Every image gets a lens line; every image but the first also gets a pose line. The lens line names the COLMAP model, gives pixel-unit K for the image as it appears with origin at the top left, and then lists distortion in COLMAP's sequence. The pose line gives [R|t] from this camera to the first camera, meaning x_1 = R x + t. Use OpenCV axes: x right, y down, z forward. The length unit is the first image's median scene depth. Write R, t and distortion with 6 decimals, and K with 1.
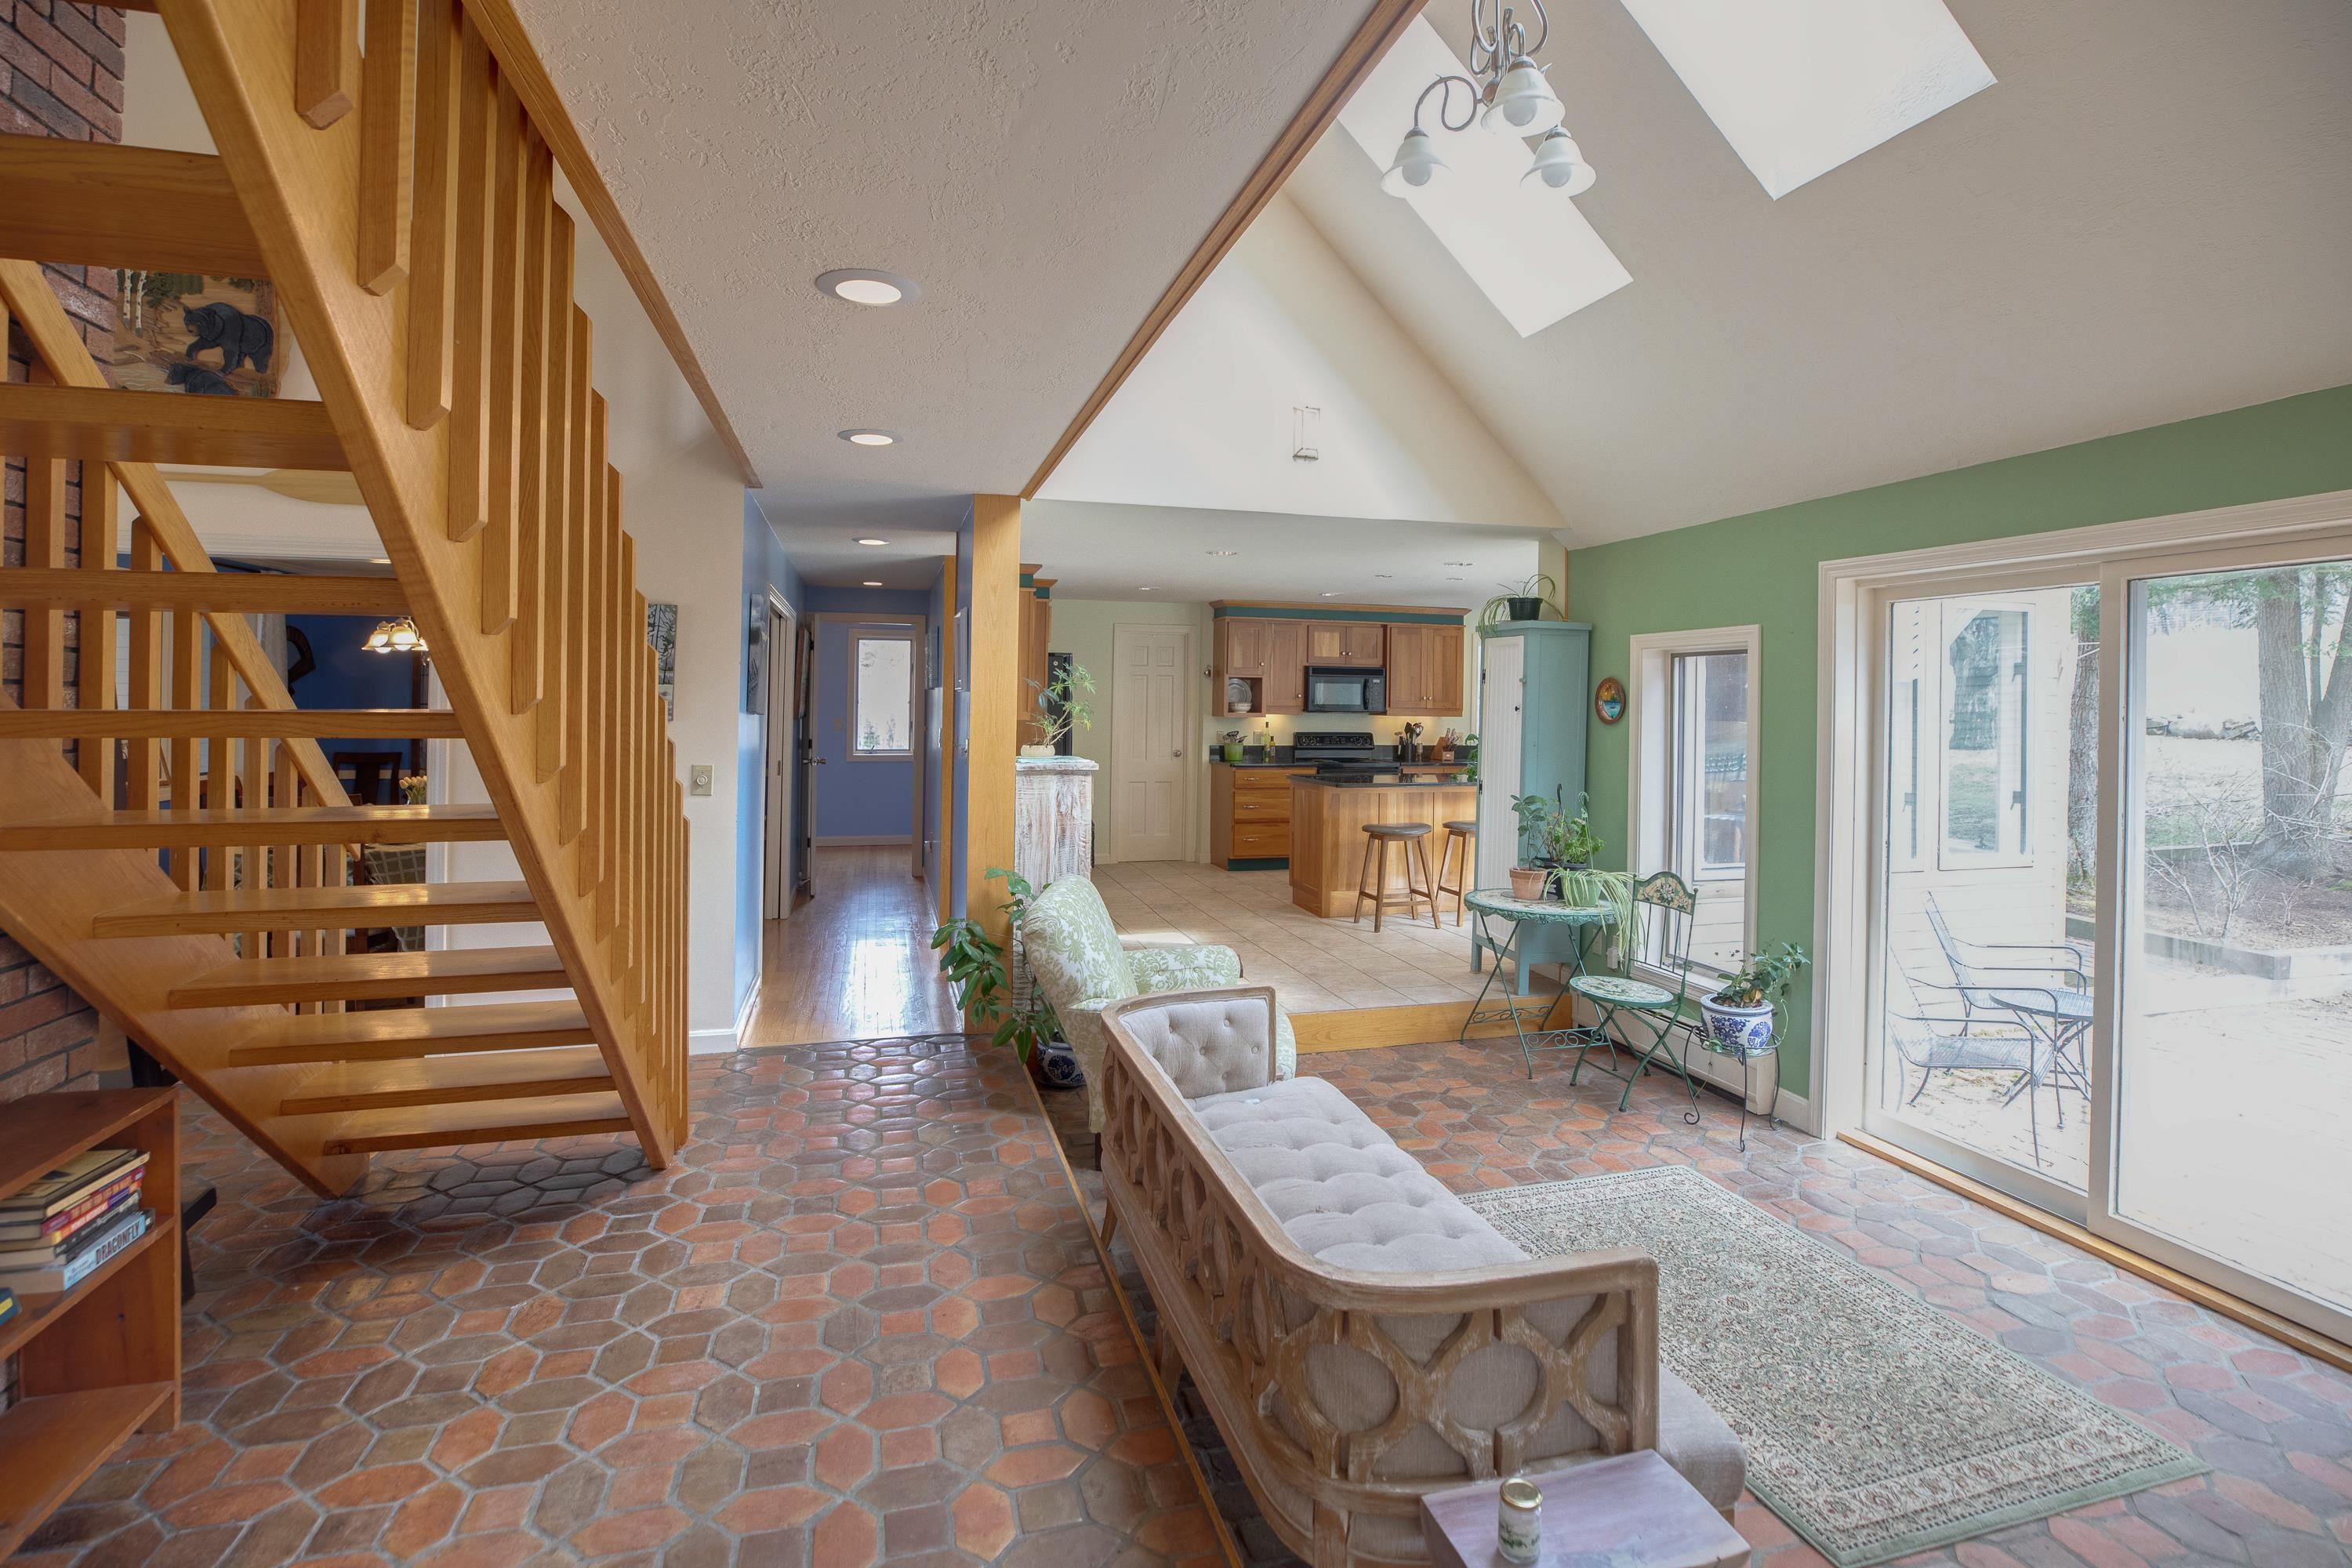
lens RADIAL K [[1152.8, 0, 1182.4], [0, 1152.8, 696.9], [0, 0, 1]] dist [-0.000893, 0.000083]
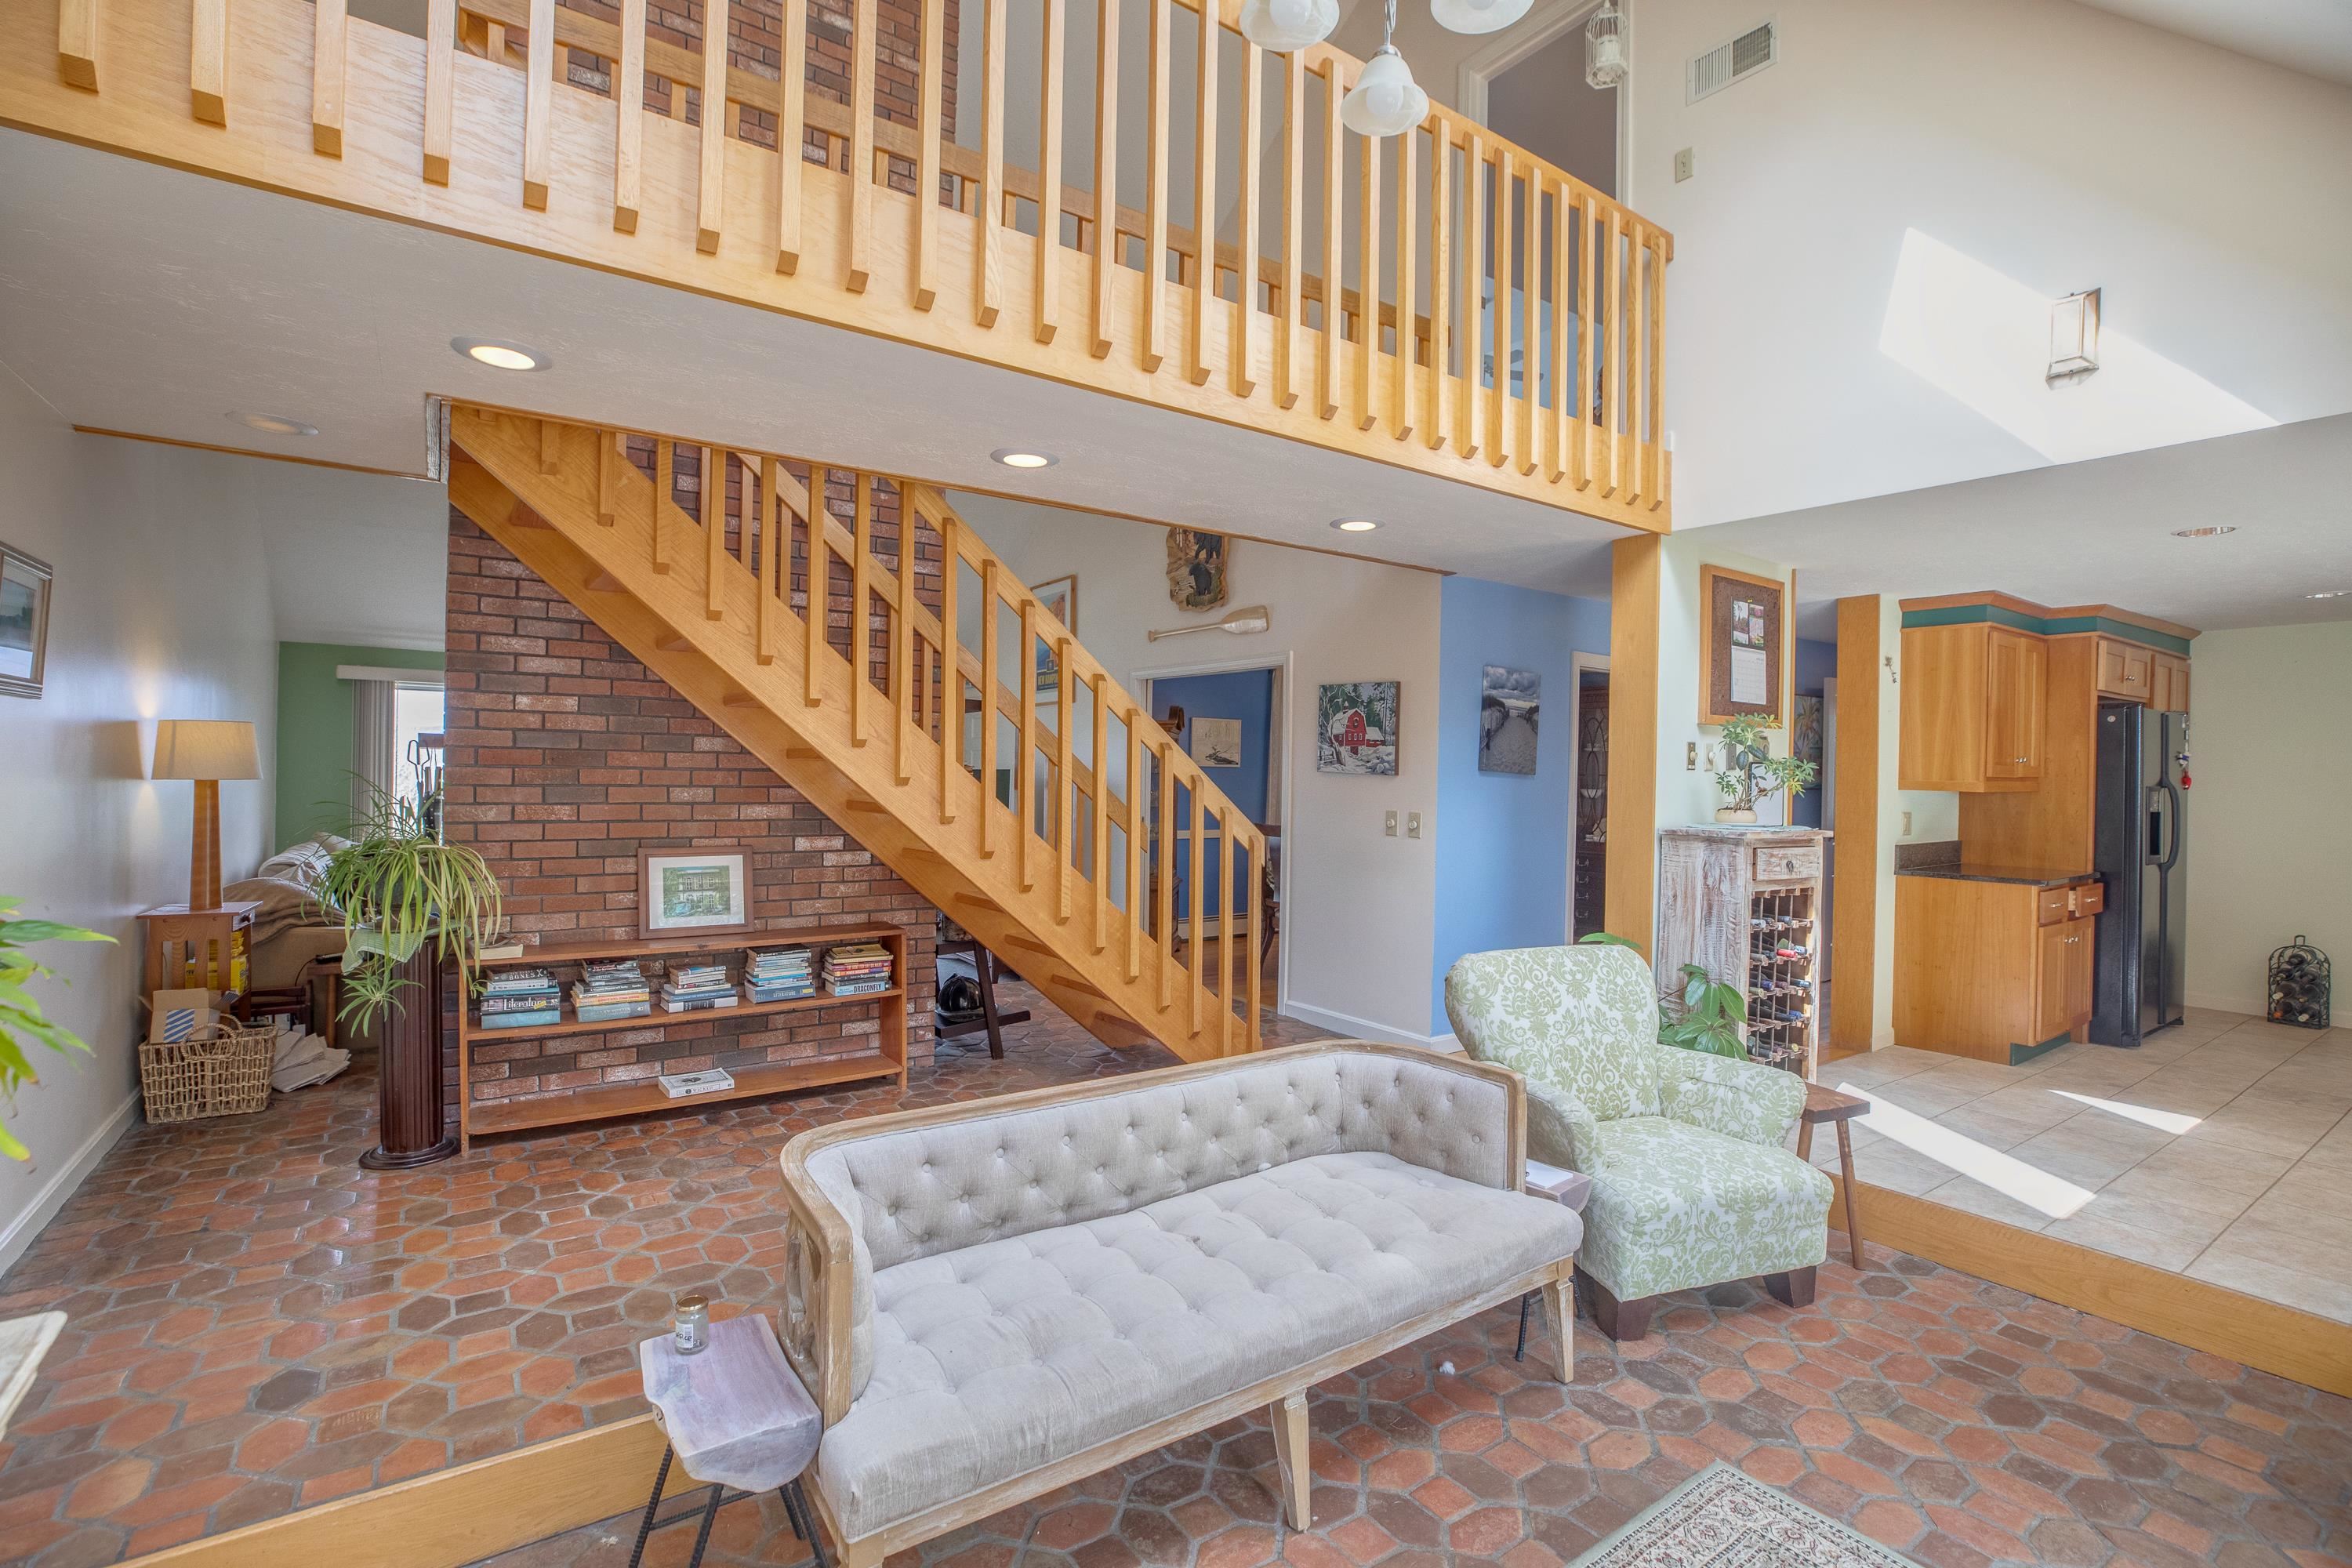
lens RADIAL K [[1083.8, 0, 1176.0], [0, 1083.8, 784.0], [0, 0, 1]] dist [0.010154, 0.000145]
pose [[0.346515, 0.014908, -0.937926, 0.562090], [-0.010502, 0.999873, 0.012013, 0.019012], [0.937986, 0.005688, 0.346628, 0.362611]]
